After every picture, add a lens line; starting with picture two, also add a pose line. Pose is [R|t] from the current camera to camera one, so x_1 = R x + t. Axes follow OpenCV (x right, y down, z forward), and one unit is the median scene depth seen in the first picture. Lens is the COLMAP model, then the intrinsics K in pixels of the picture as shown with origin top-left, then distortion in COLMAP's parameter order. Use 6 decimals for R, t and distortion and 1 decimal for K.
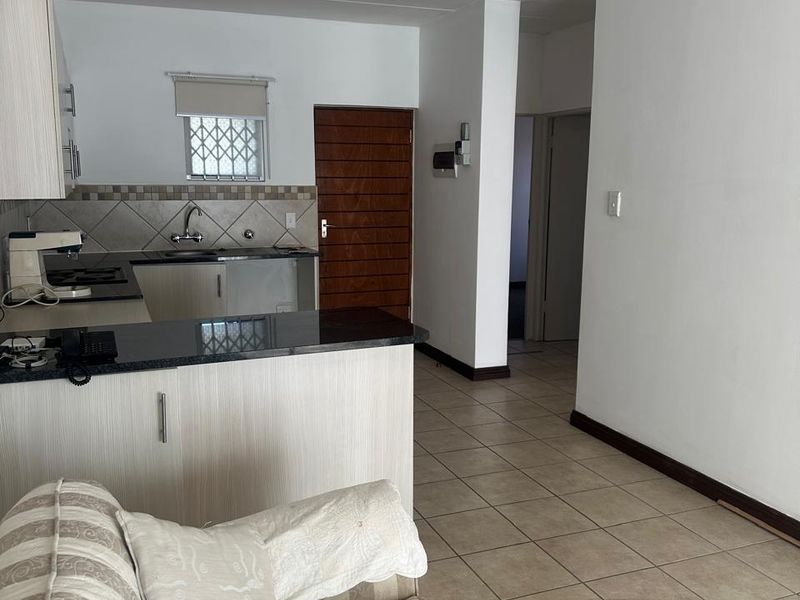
lens RADIAL K [[759.1, 0, 403.0], [0, 759.1, 307.9], [0, 0, 1]] dist [0.027244, 0.000000]
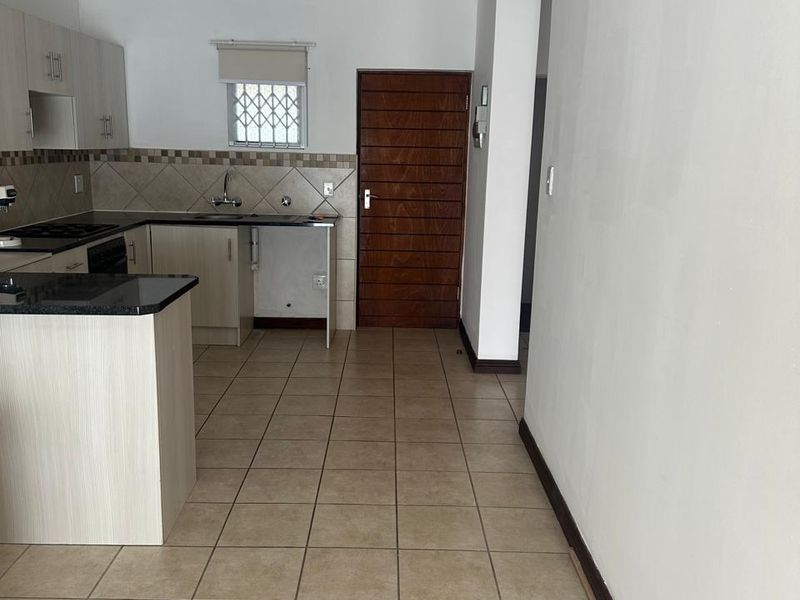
lens RADIAL K [[759.1, 0, 374.8], [0, 759.1, 312.1], [0, 0, 1]] dist [0.027244, 0.000000]
pose [[0.930646, 0.094694, -0.353456, 0.281517], [-0.081284, 0.995300, 0.052632, -0.013631], [0.356779, -0.020251, 0.933969, 0.099132]]
